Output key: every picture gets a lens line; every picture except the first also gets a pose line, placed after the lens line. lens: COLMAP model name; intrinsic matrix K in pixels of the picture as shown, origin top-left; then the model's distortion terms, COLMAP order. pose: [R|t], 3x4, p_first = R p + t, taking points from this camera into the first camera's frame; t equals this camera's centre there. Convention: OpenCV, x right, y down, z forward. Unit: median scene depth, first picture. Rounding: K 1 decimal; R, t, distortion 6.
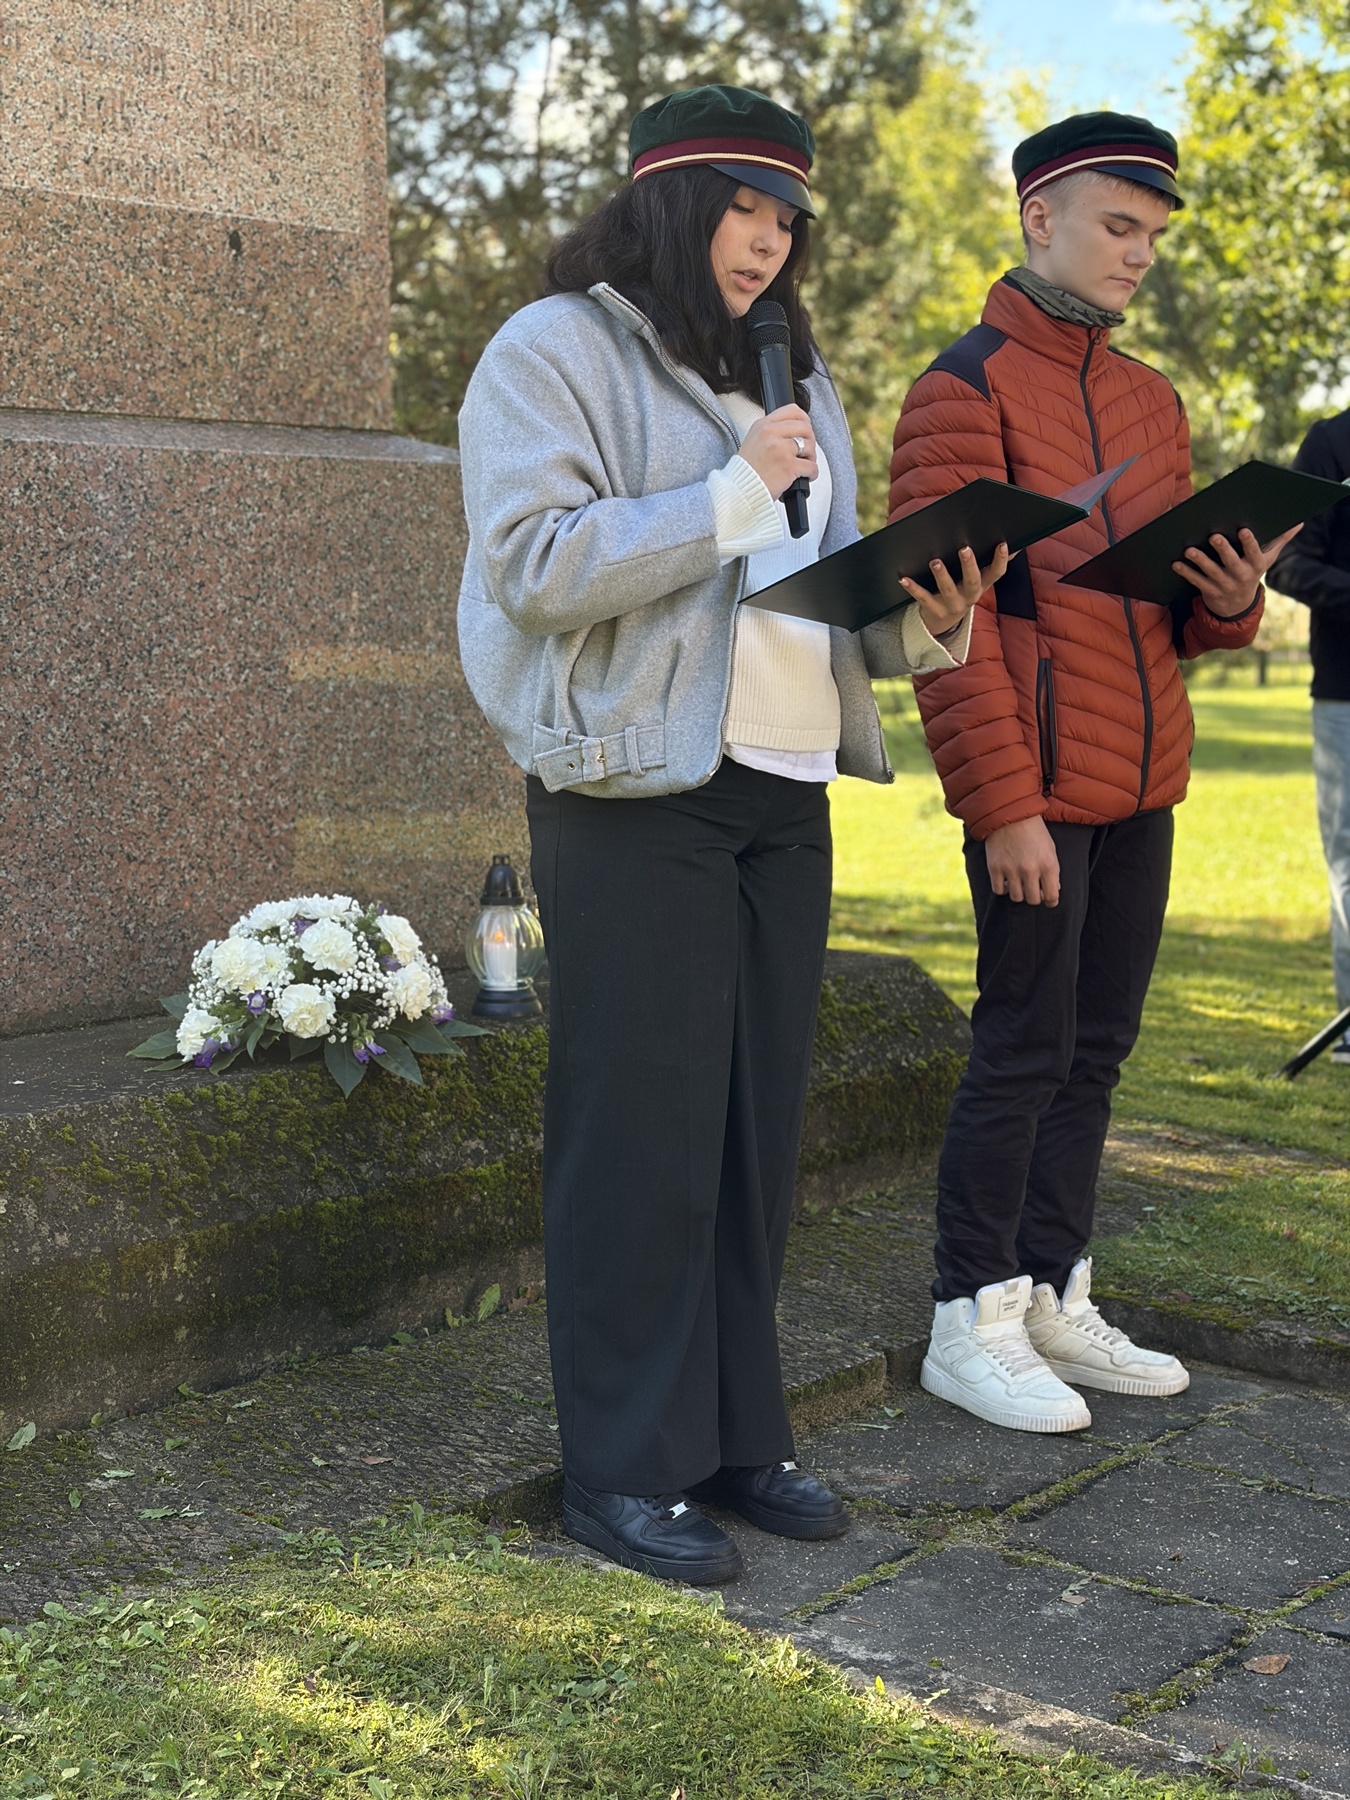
lens RADIAL K [[2704.4, 0, 677.9], [0, 2704.4, 912.1], [0, 0, 1]] dist [0.041773, 0.000000]
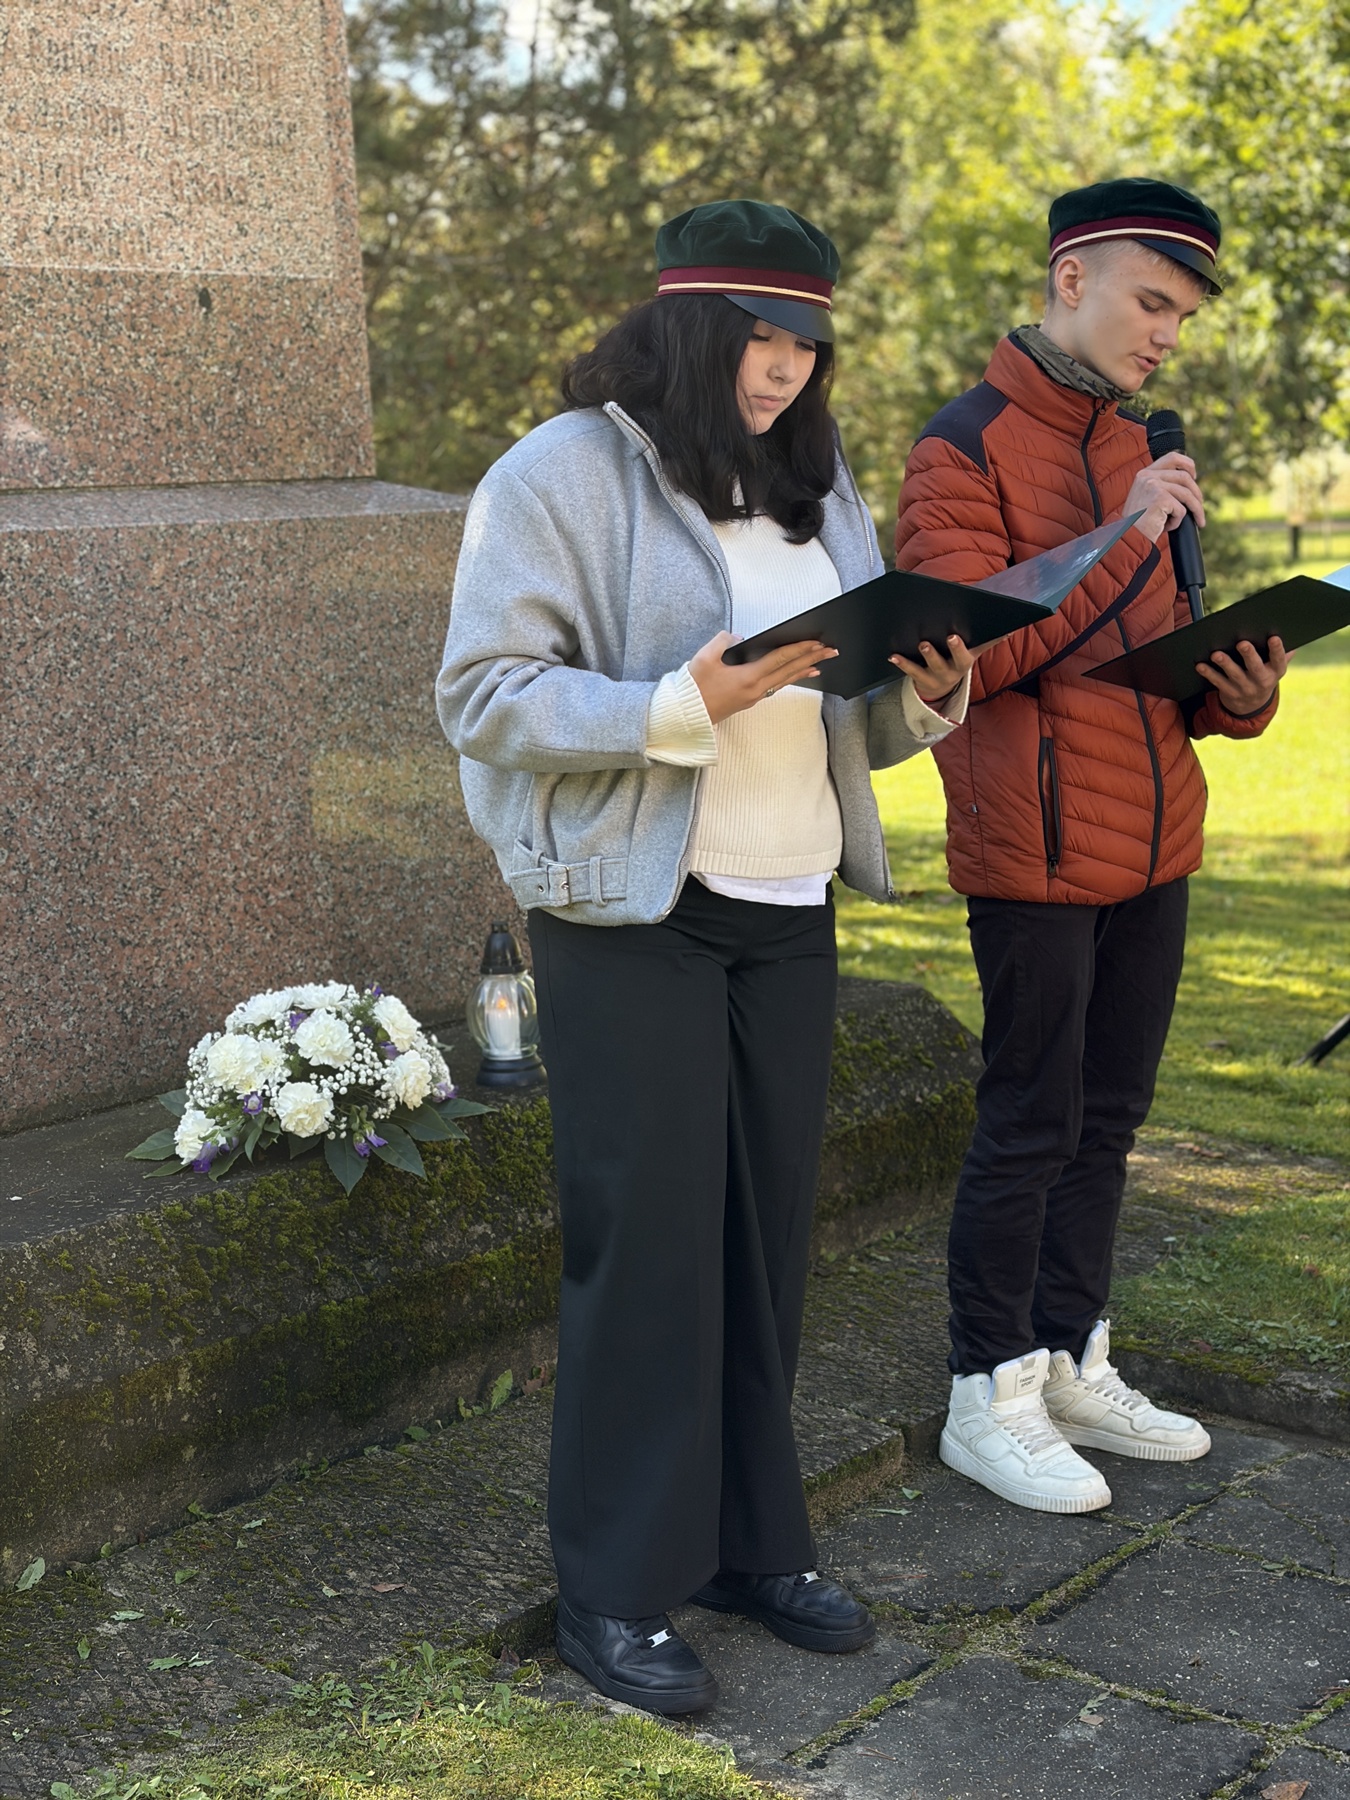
lens RADIAL K [[2704.4, 0, 692.5], [0, 2704.4, 900.8], [0, 0, 1]] dist [0.041773, 0.000000]
pose [[0.999224, -0.037728, -0.011330, 0.017054], [0.038155, 0.998460, 0.040261, -0.068026], [0.009794, -0.040662, 0.999125, 0.014856]]
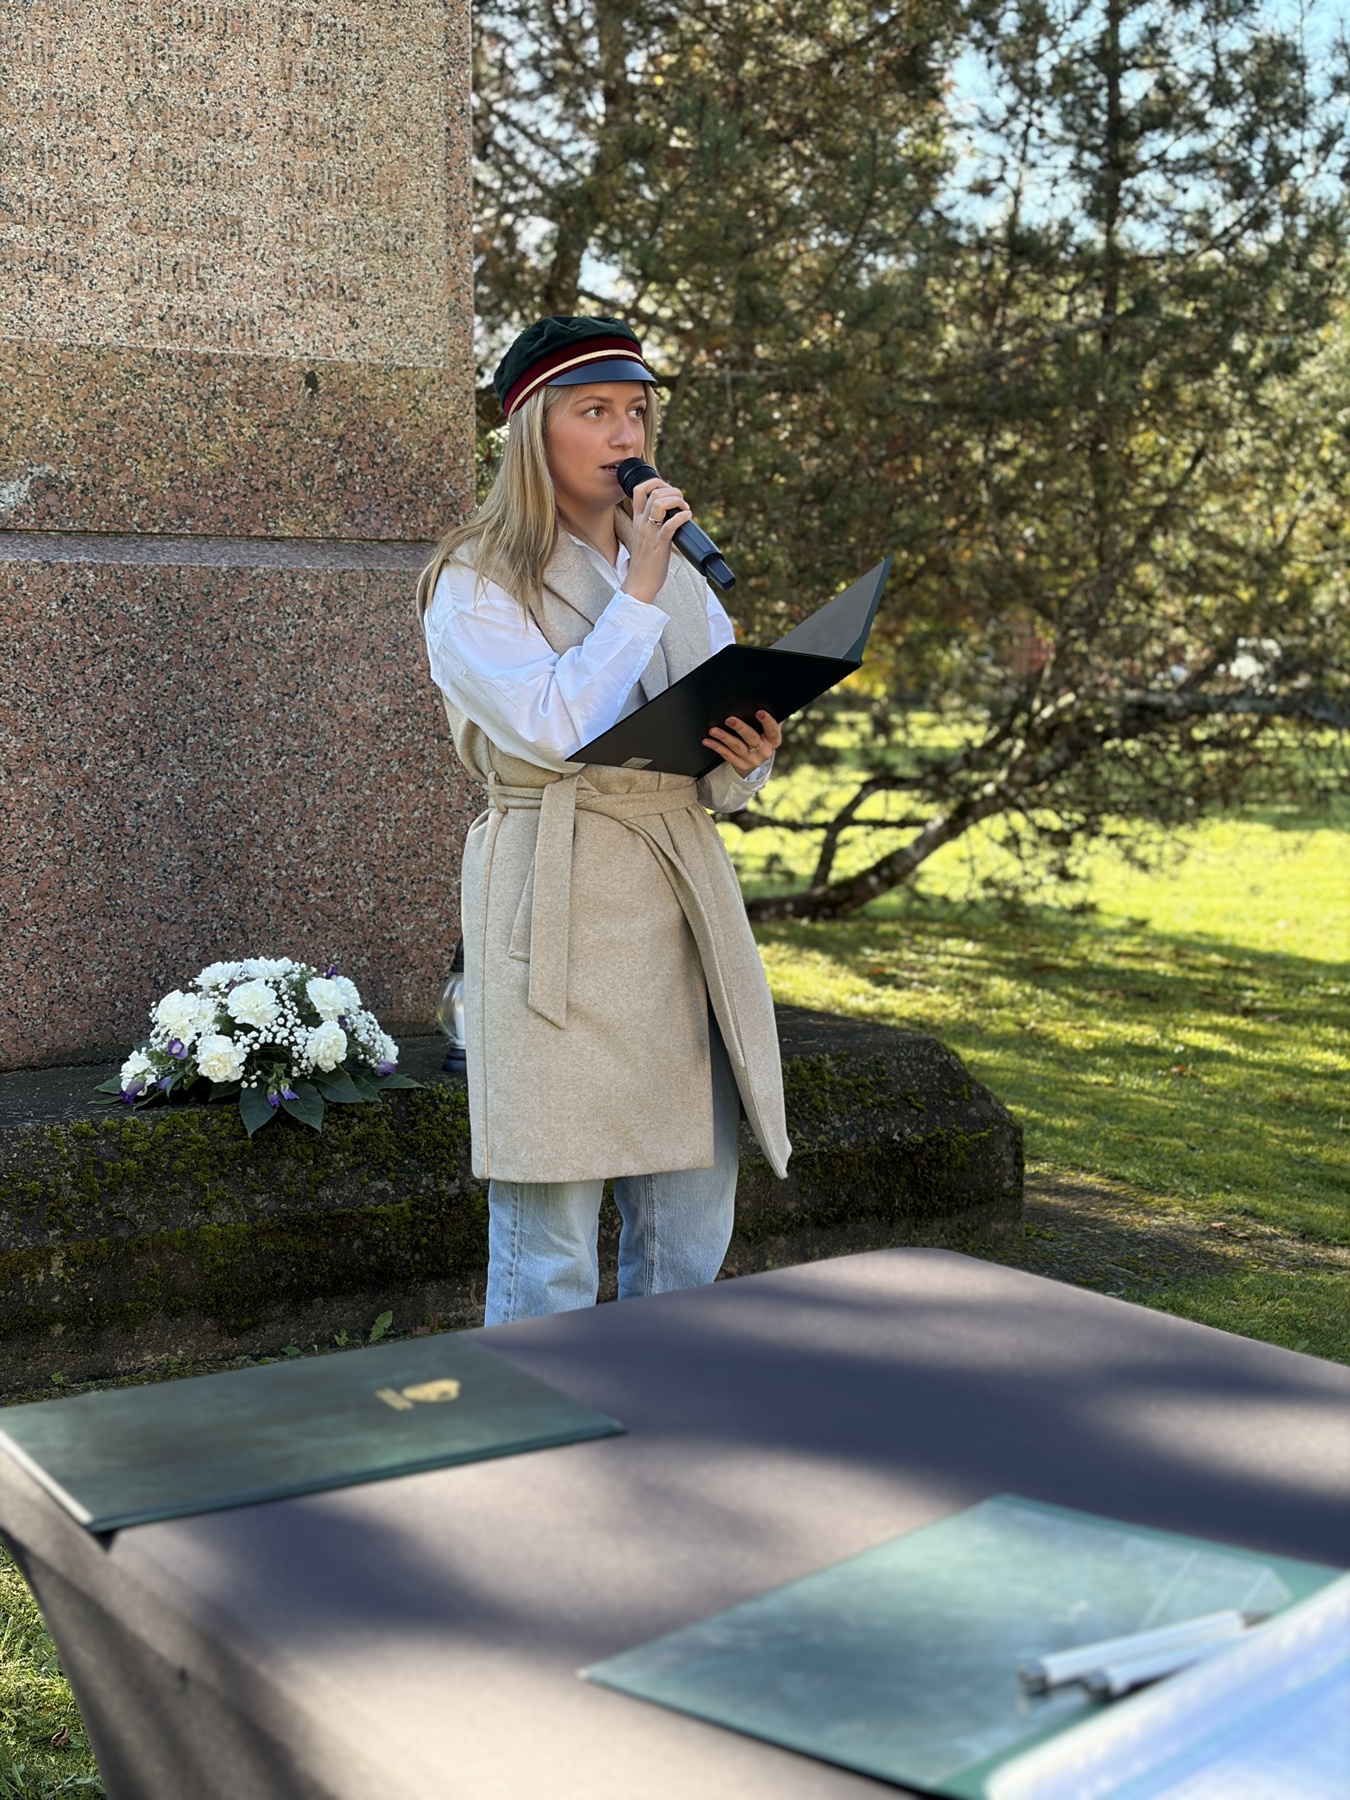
lens RADIAL K [[2704.4, 0, 676.3], [0, 2704.4, 904.0], [0, 0, 1]] dist [0.041773, 0.000000]
pose [[0.955655, 0.033453, -0.292581, 0.350154], [-0.039539, 0.999107, -0.014911, -0.018047], [0.291821, 0.025818, 0.956124, -0.039882]]
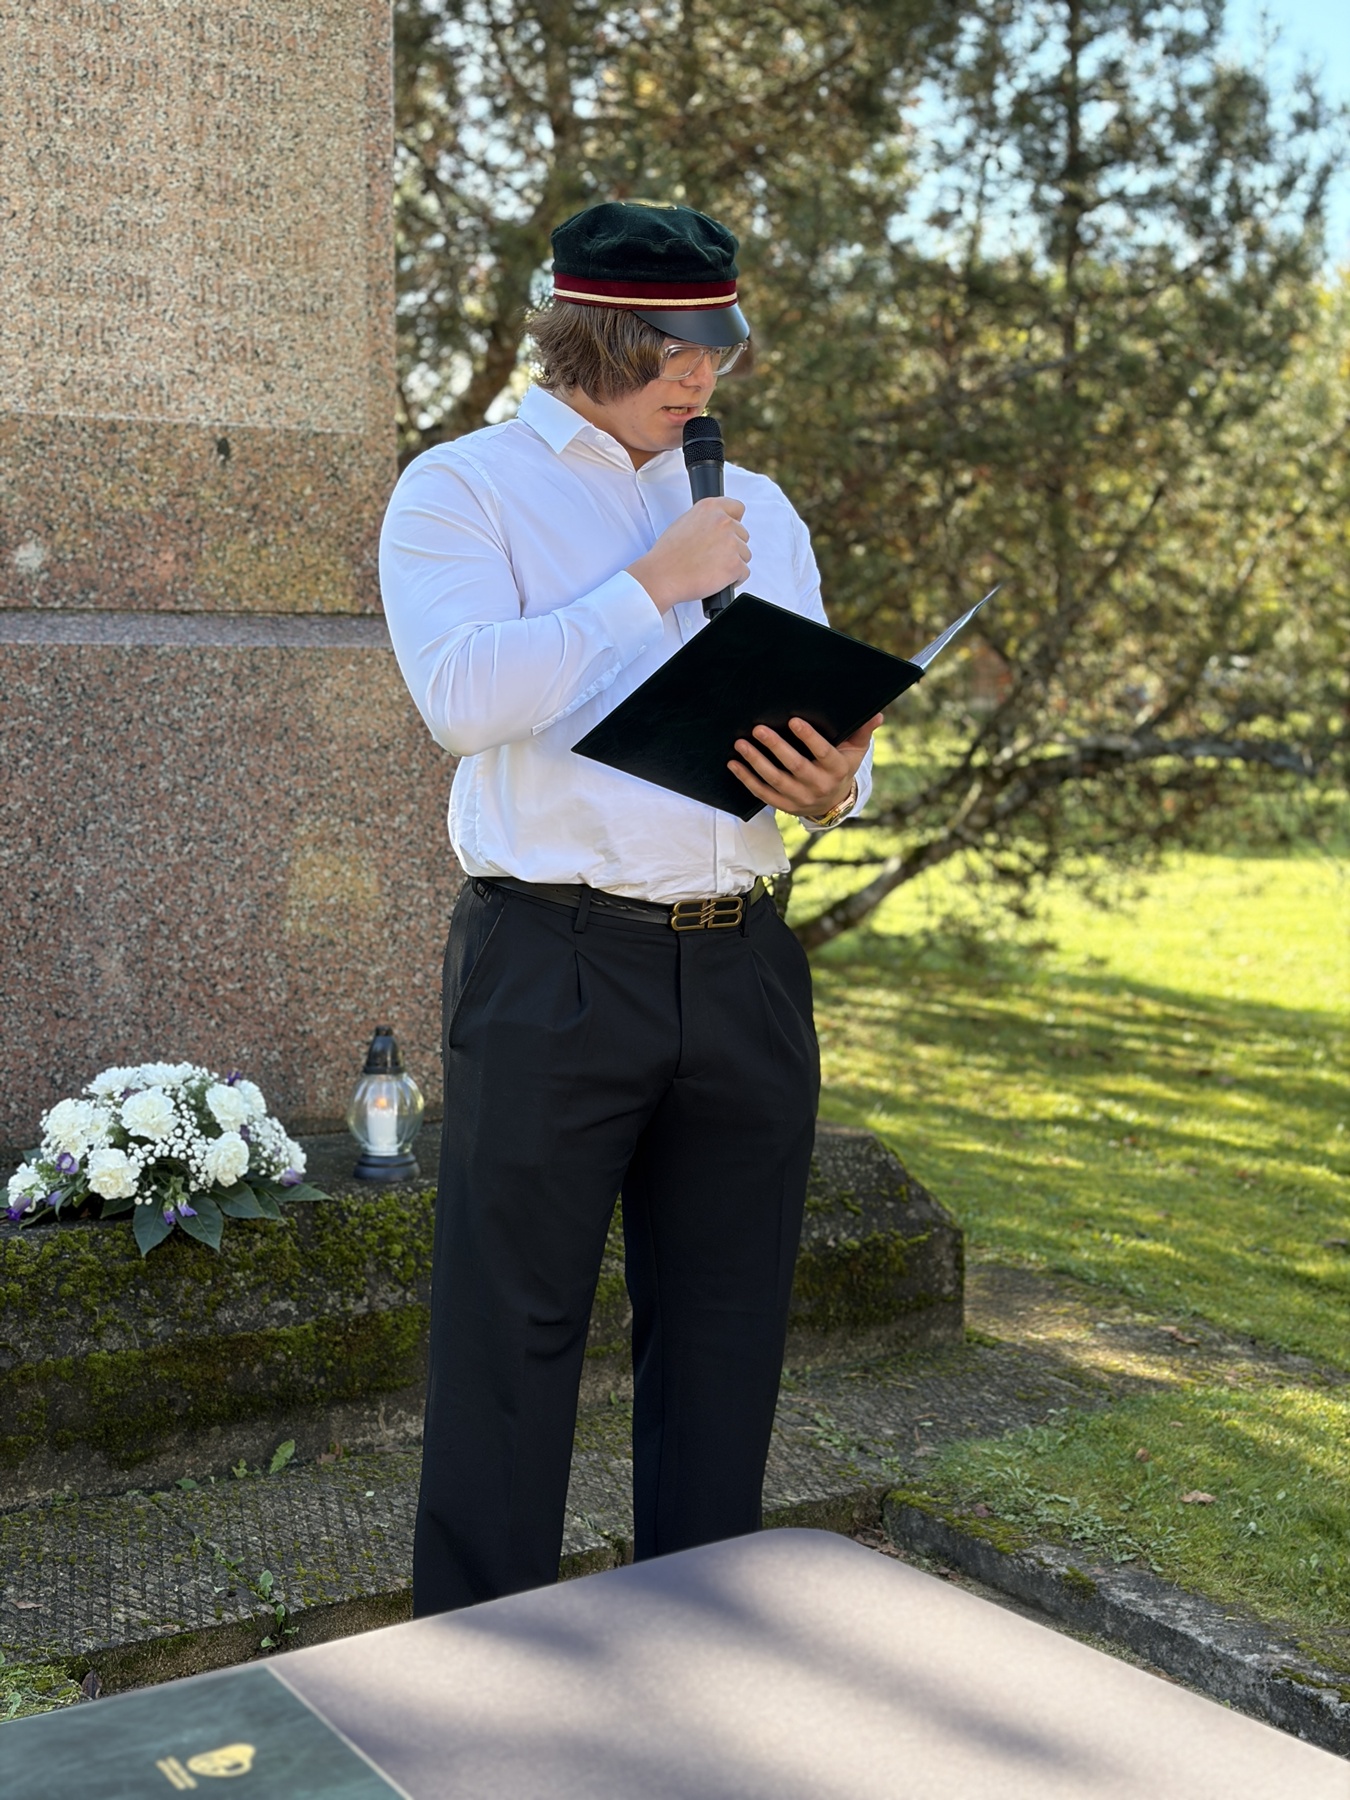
lens RADIAL K [[2704.4, 0, 692.4], [0, 2704.4, 897.5], [0, 0, 1]] dist [0.041773, 0.000000]
pose [[0.960429, 0.036246, -0.276157, 0.351430], [-0.043208, 0.998882, -0.019165, -0.058388], [0.275154, 0.030338, 0.960921, 0.013341]]
